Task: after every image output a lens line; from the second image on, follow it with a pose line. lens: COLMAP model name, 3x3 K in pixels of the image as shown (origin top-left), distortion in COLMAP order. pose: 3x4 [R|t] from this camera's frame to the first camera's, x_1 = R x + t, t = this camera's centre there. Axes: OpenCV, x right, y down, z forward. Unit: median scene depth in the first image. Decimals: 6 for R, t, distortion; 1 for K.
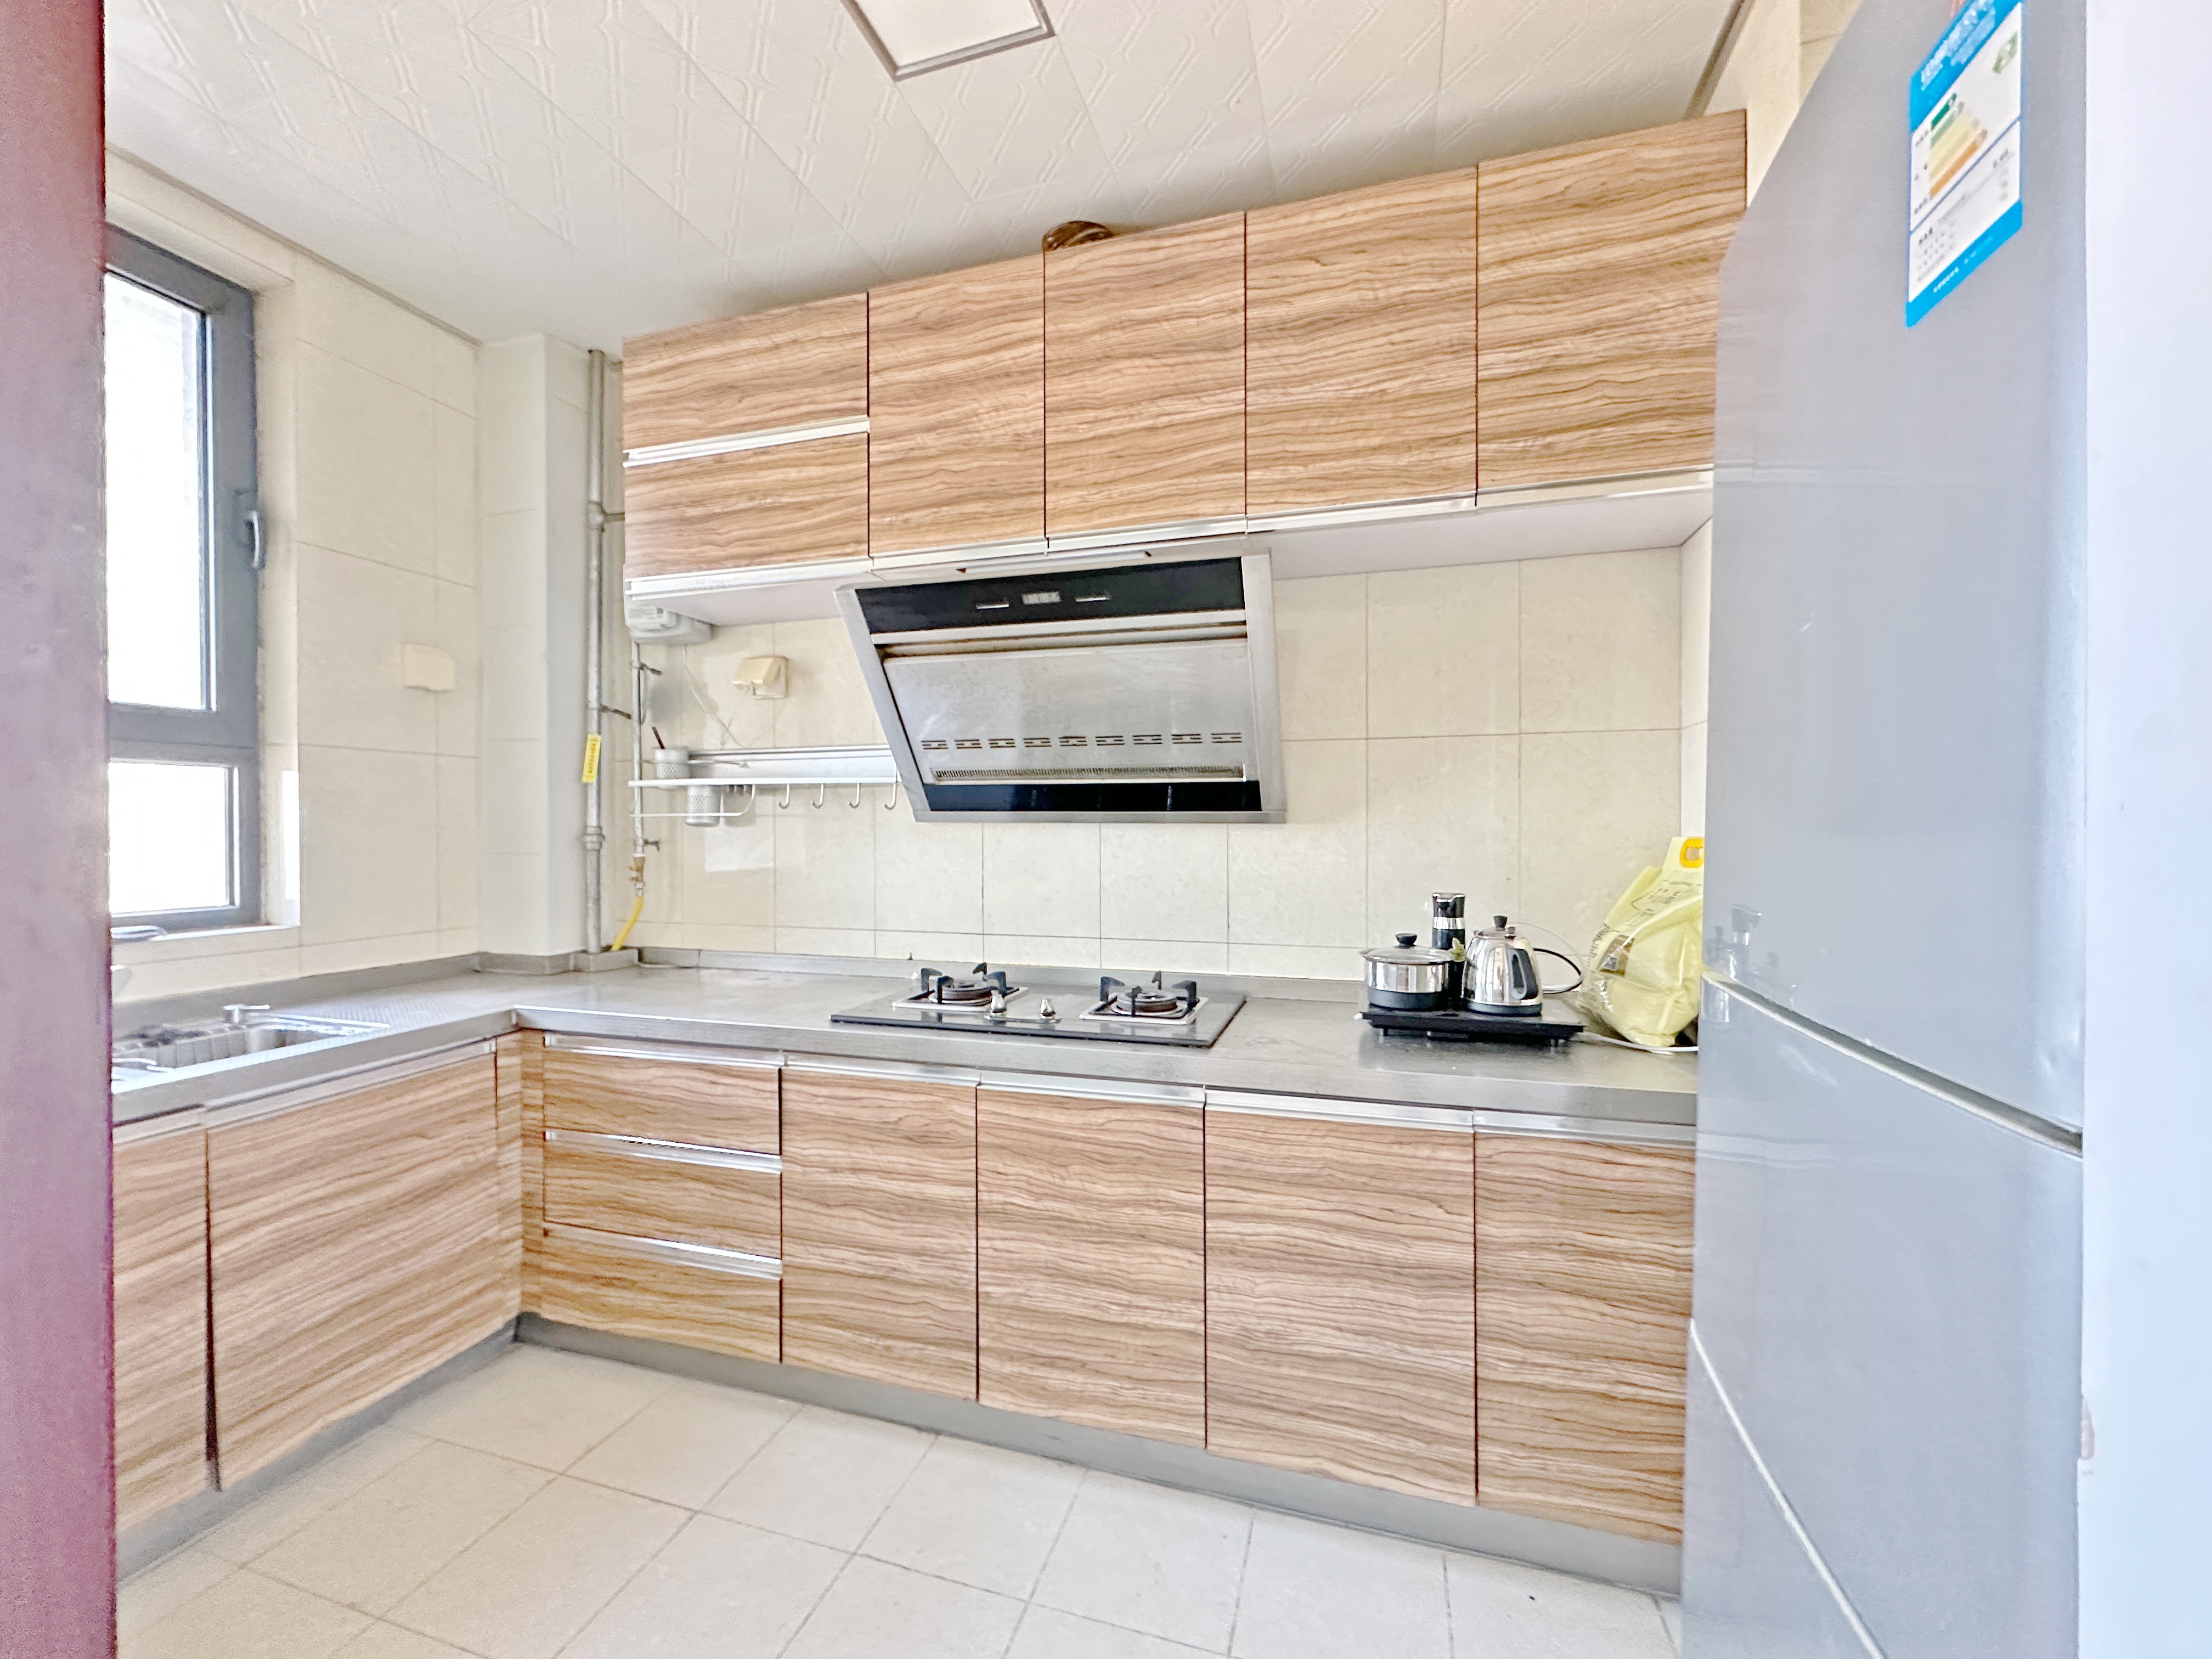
lens RADIAL K [[876.0, 0, 1116.4], [0, 876.0, 828.5], [0, 0, 1]] dist [0.000385, -0.000027]
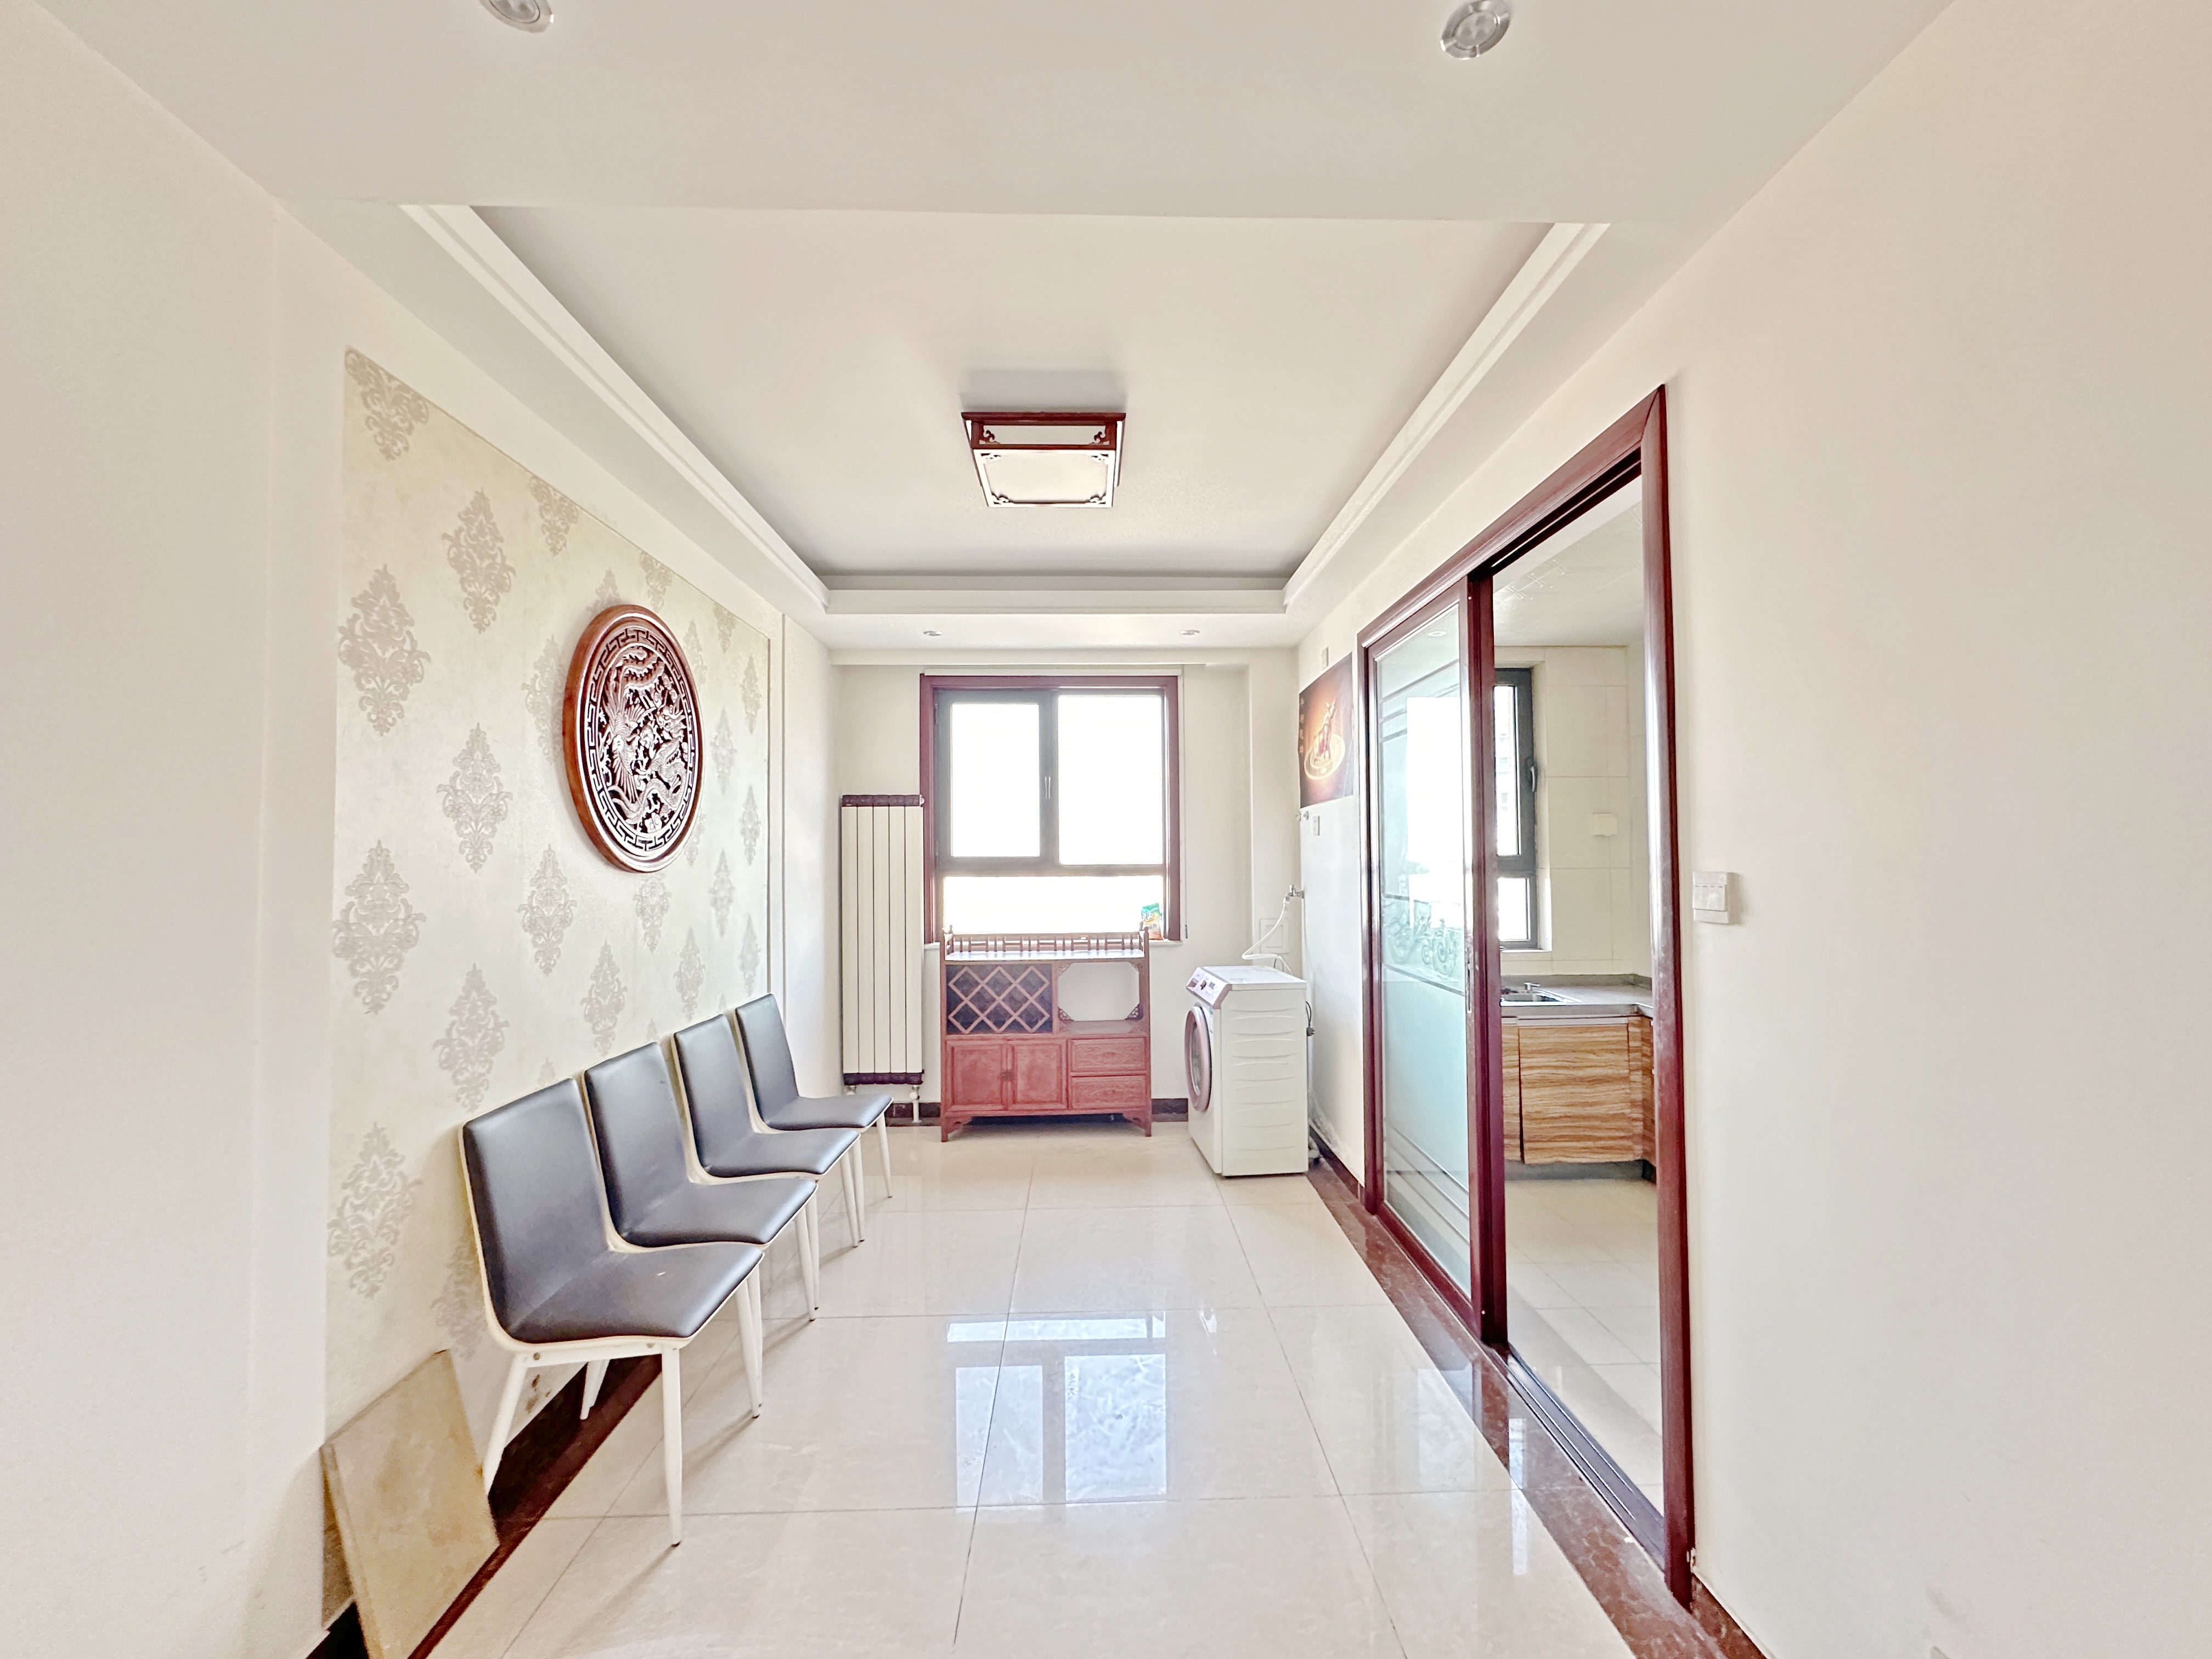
lens RADIAL K [[876.0, 0, 1115.9], [0, 876.0, 833.1], [0, 0, 1]] dist [0.000385, -0.000027]
pose [[0.317484, -0.022323, -0.948001, 0.853186], [0.005905, 0.999750, -0.021564, -0.151024], [0.948245, 0.001248, 0.317536, -0.774768]]
